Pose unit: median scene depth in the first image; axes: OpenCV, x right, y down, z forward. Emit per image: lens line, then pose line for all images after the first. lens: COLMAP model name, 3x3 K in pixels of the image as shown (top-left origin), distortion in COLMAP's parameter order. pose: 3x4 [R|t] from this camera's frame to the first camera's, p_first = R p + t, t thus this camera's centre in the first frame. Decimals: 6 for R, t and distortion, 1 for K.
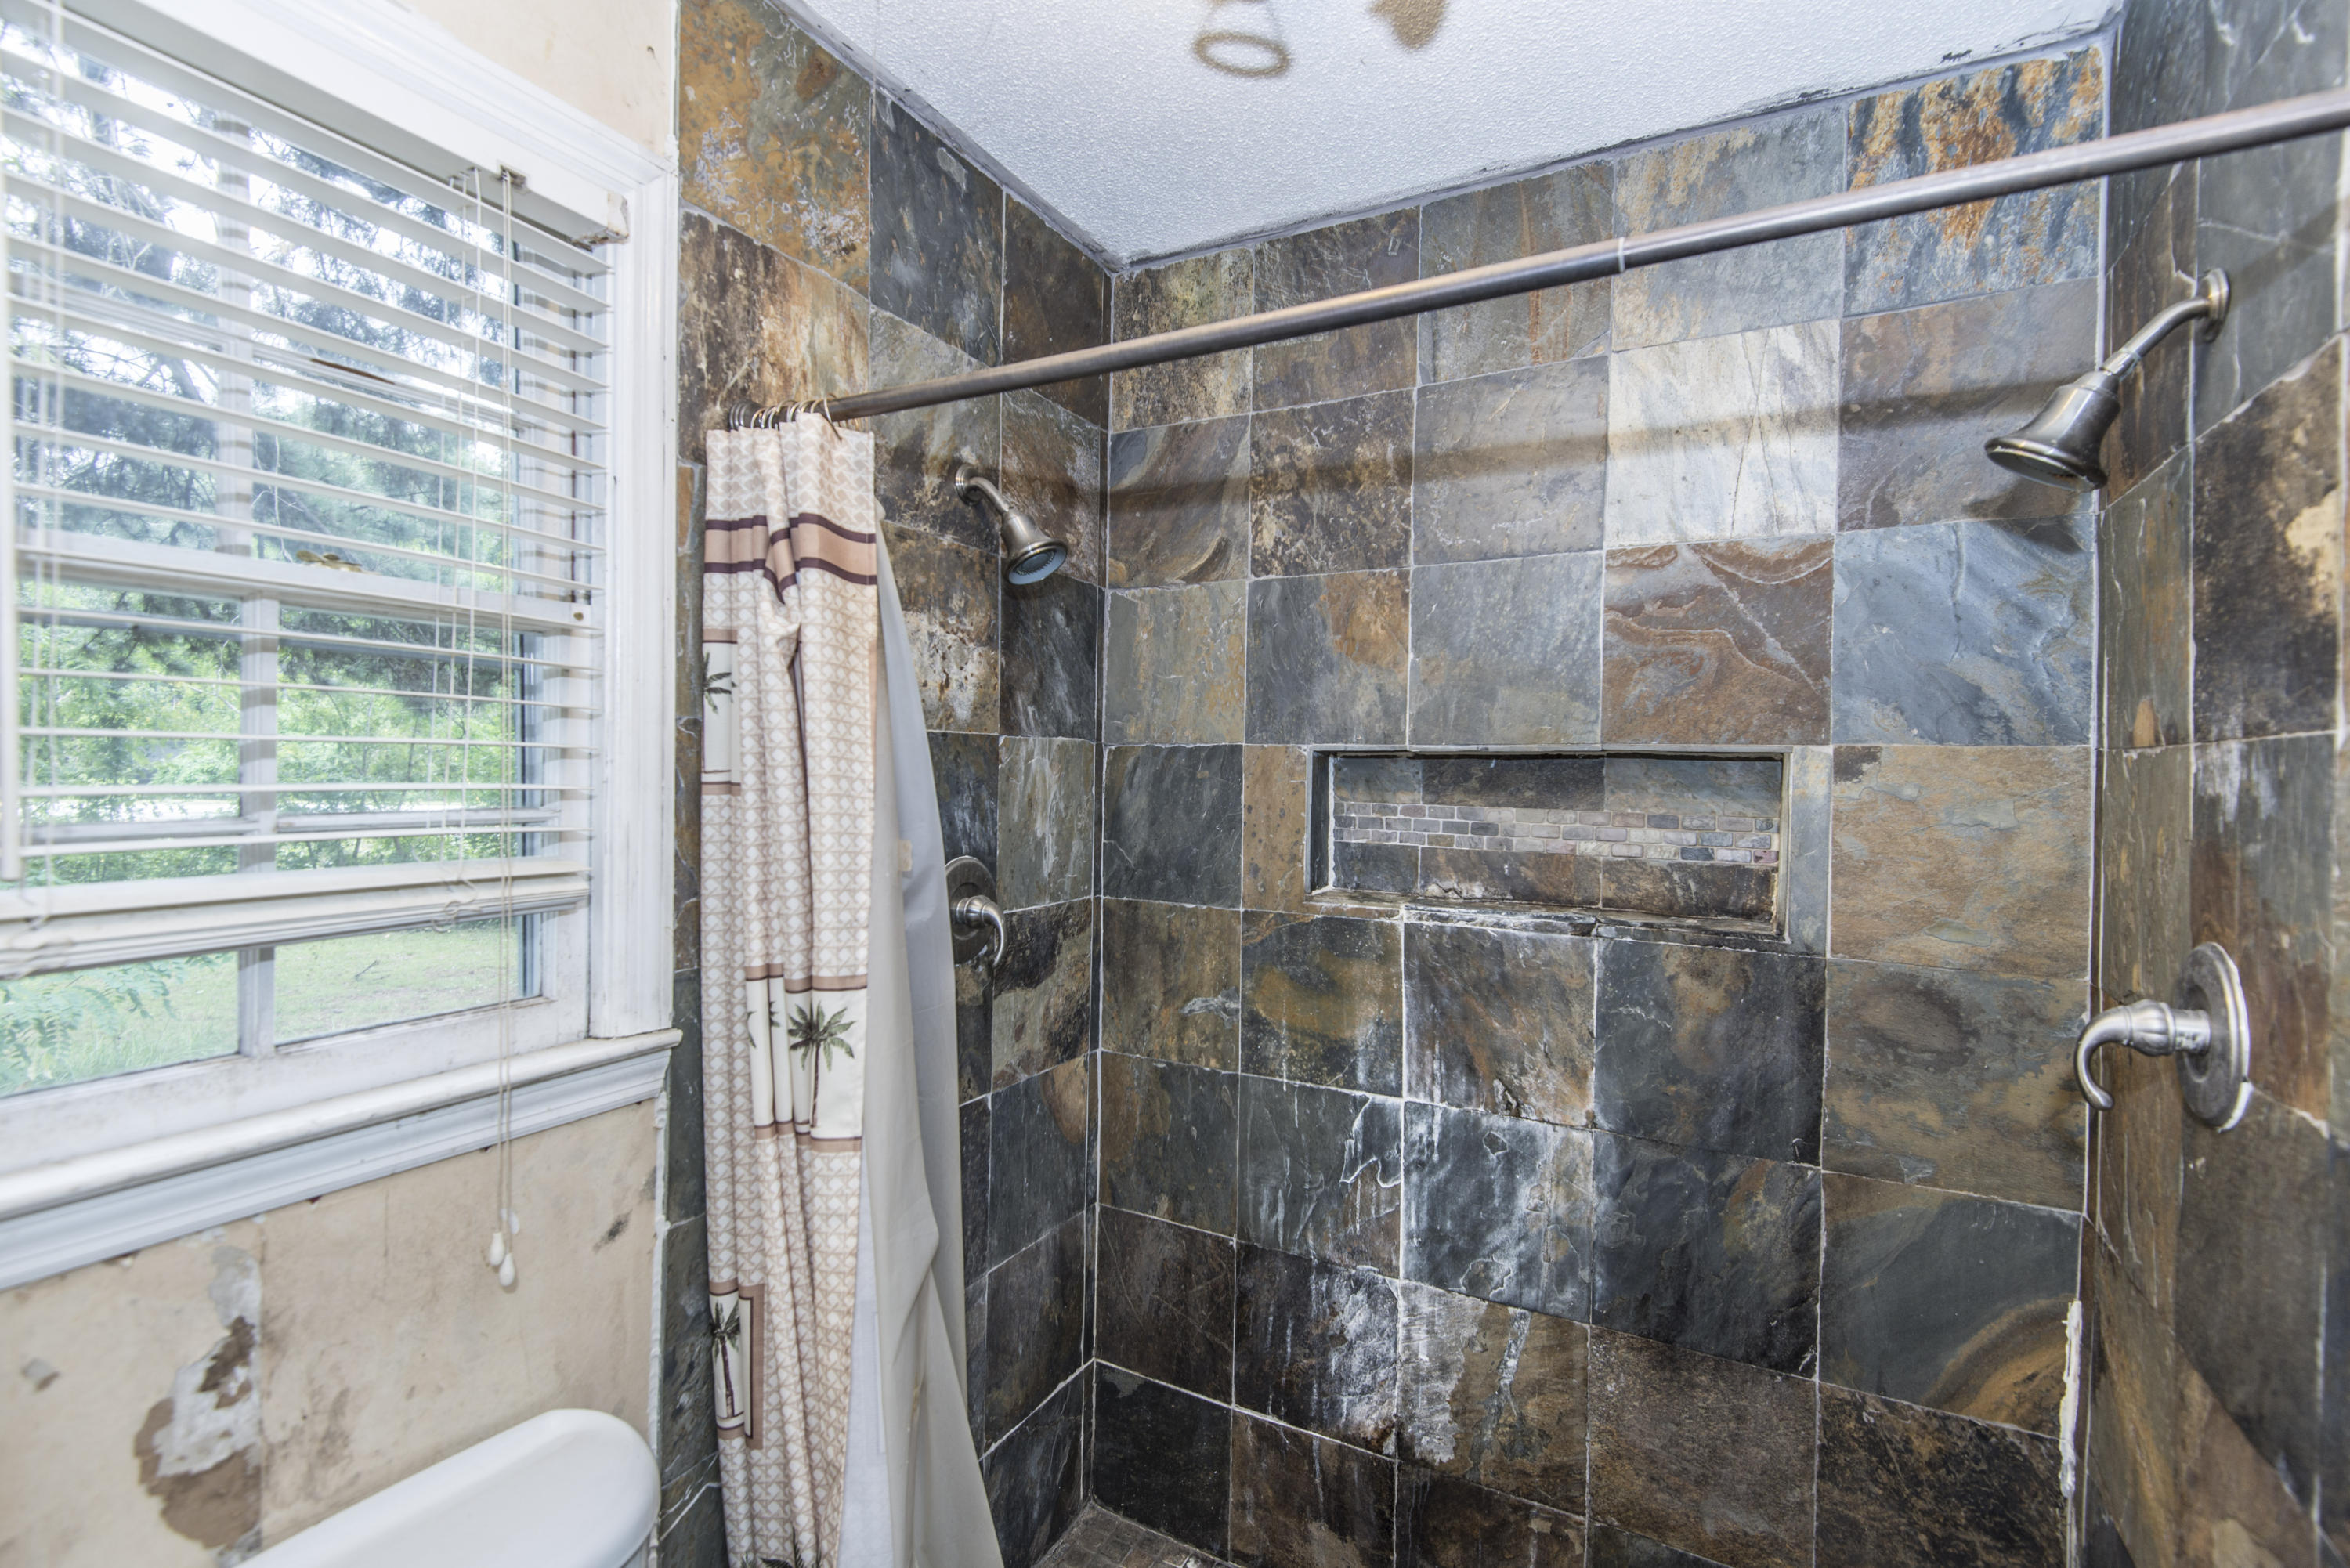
lens RADIAL K [[1043.1, 0, 1176.4], [0, 1043.1, 776.7], [0, 0, 1]] dist [0.039014, -0.029042]
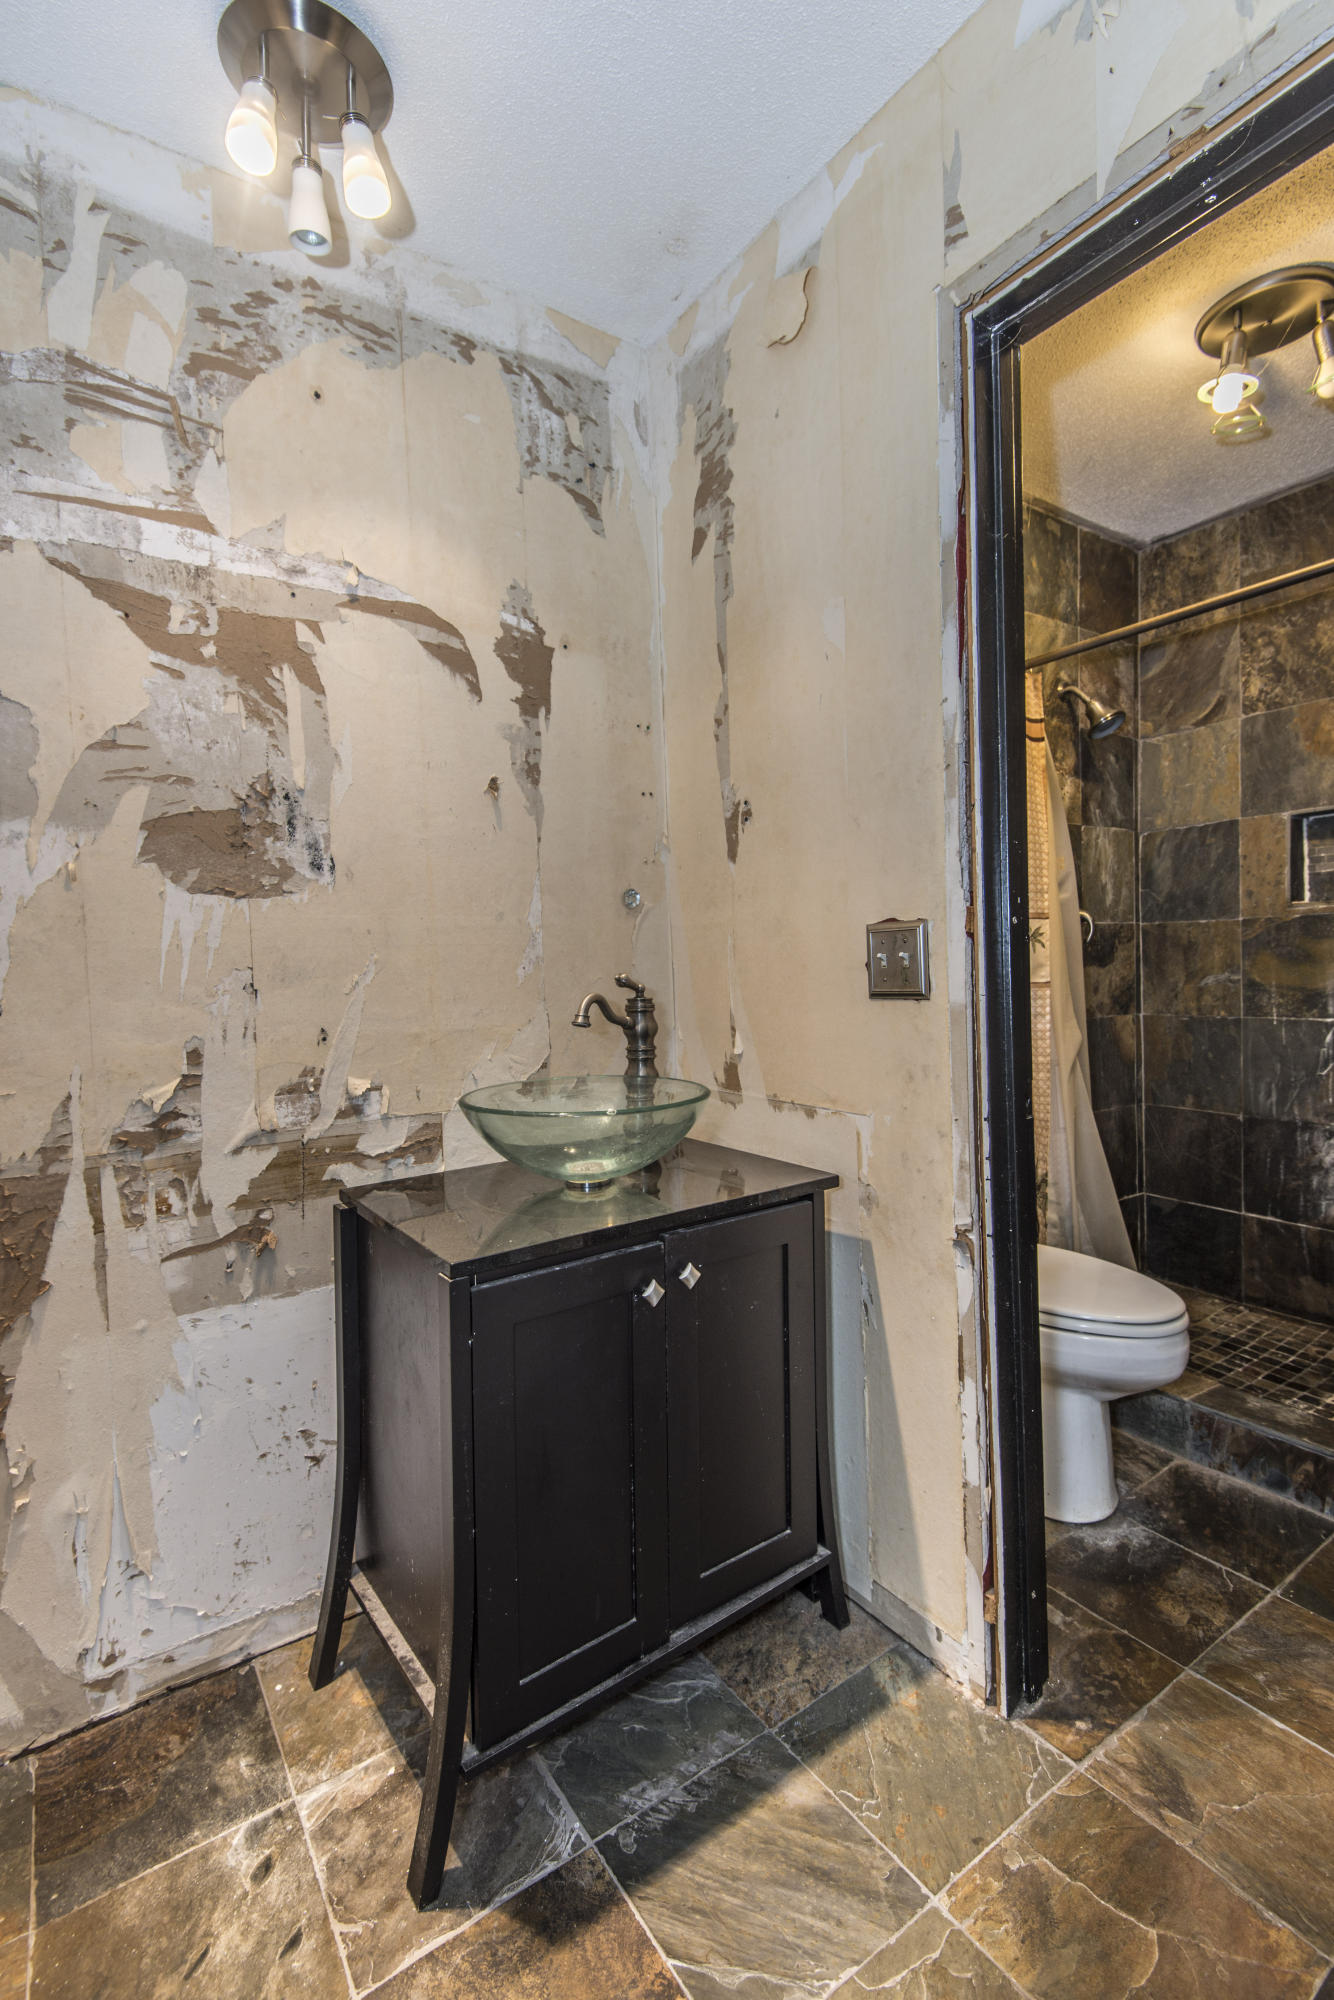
lens RADIAL K [[887.8, 0, 666.1], [0, 887.8, 993.1], [0, 0, 1]] dist [0.039014, -0.029042]
pose [[0.882678, -0.026511, -0.469231, -0.077873], [0.038966, 0.999098, 0.016852, 0.187567], [0.468361, -0.033159, 0.882915, -0.696165]]
